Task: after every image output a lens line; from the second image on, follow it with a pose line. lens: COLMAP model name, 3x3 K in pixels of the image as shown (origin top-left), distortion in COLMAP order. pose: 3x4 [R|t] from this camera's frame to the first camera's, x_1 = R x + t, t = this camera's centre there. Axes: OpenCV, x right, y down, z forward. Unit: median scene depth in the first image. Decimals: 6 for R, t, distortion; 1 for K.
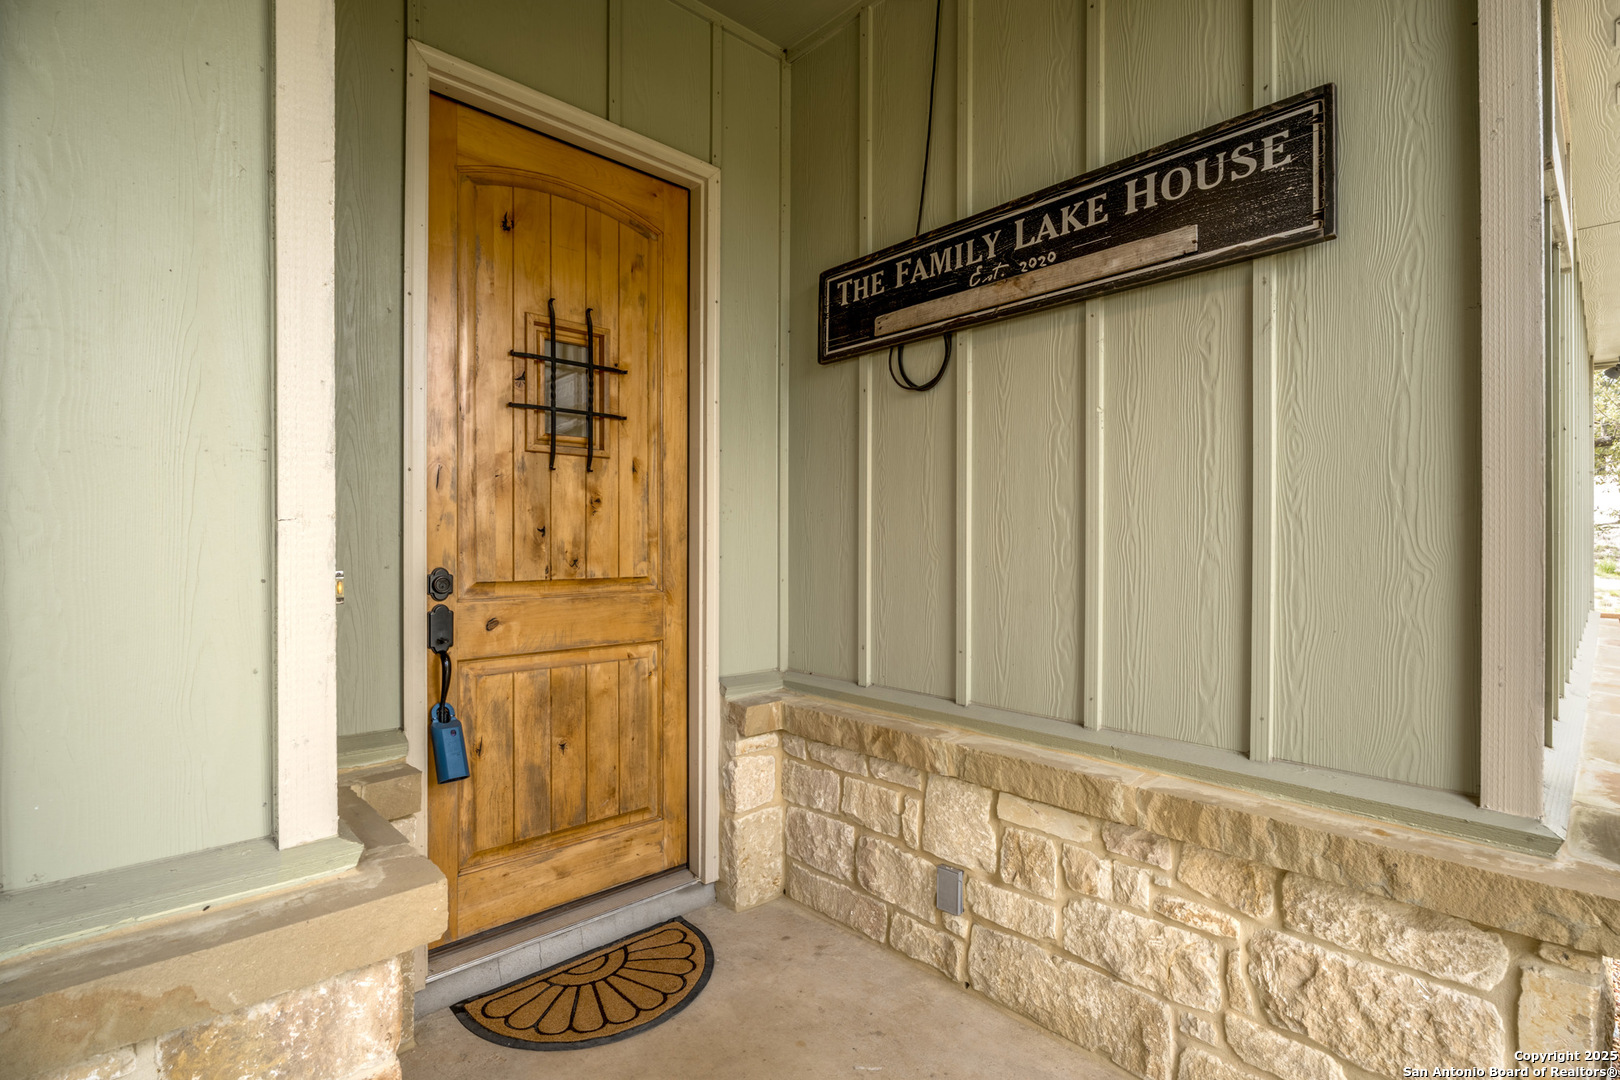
lens RADIAL K [[763.9, 0, 812.0], [0, 763.9, 531.8], [0, 0, 1]] dist [-0.003159, -0.000783]
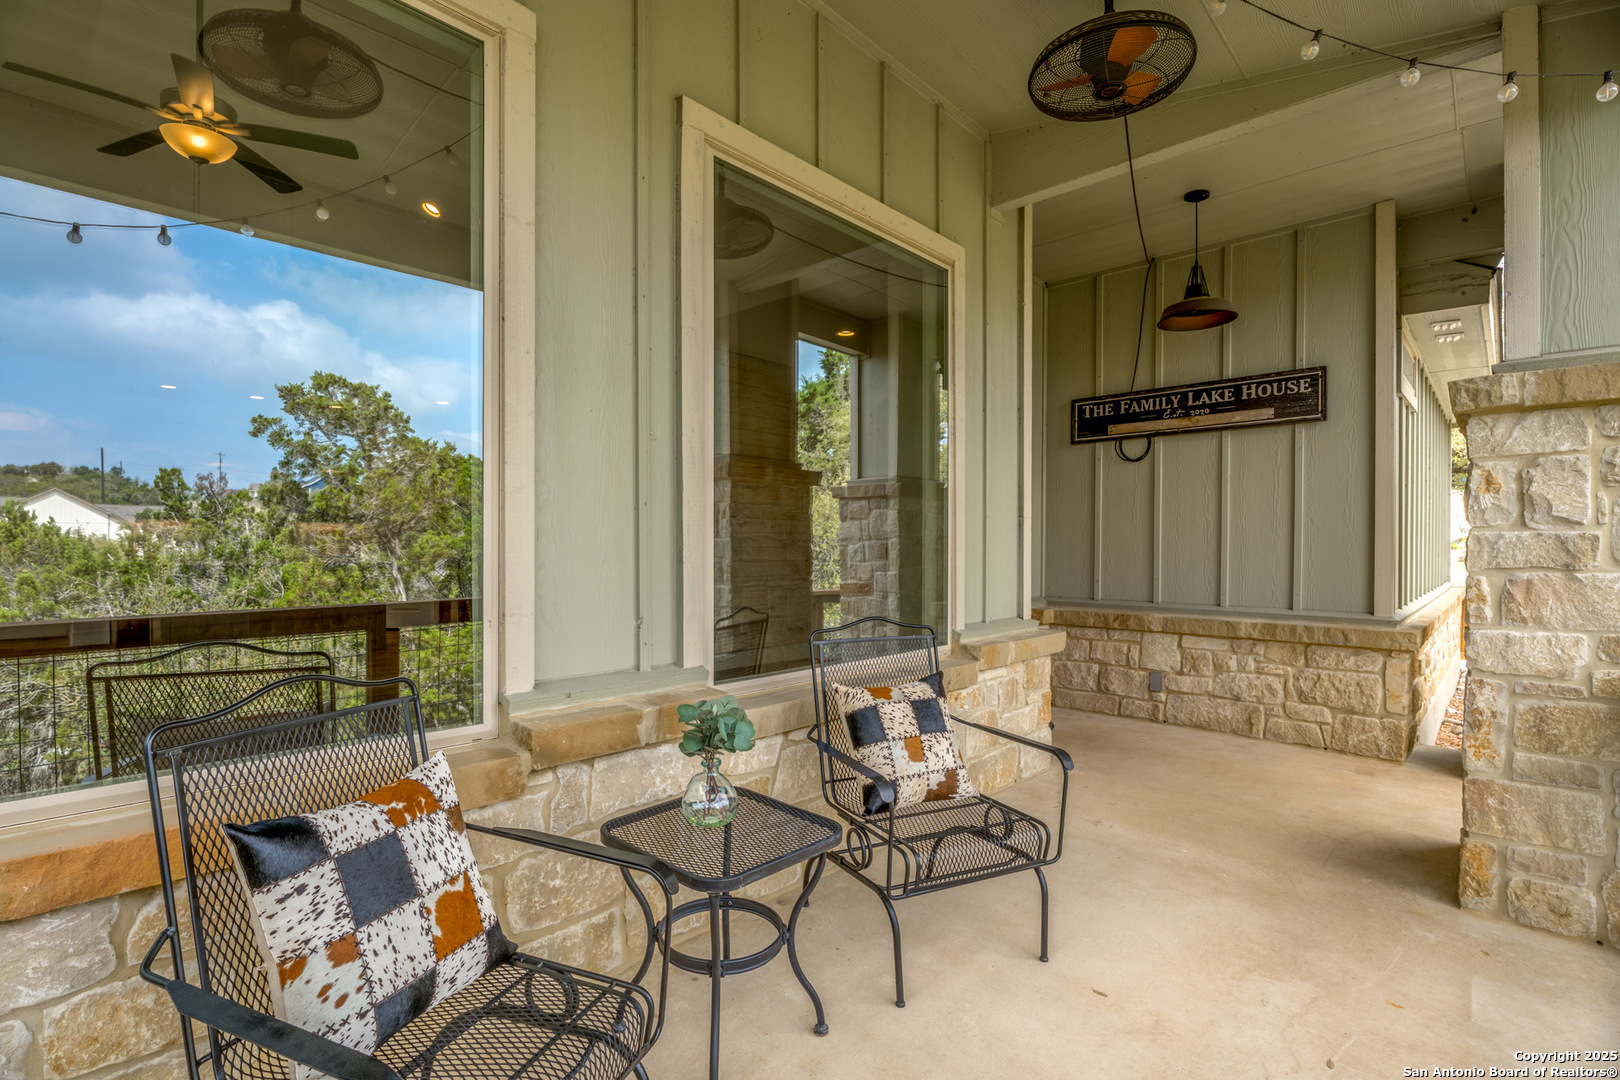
lens RADIAL K [[755.9, 0, 810.0], [0, 755.9, 540.0], [0, 0, 1]] dist [0.002636, 0.000460]
pose [[0.998040, 0.001128, 0.062566, -1.116147], [-0.001506, 0.999981, 0.005995, 0.033962], [-0.062559, -0.006077, 0.998023, -1.341256]]
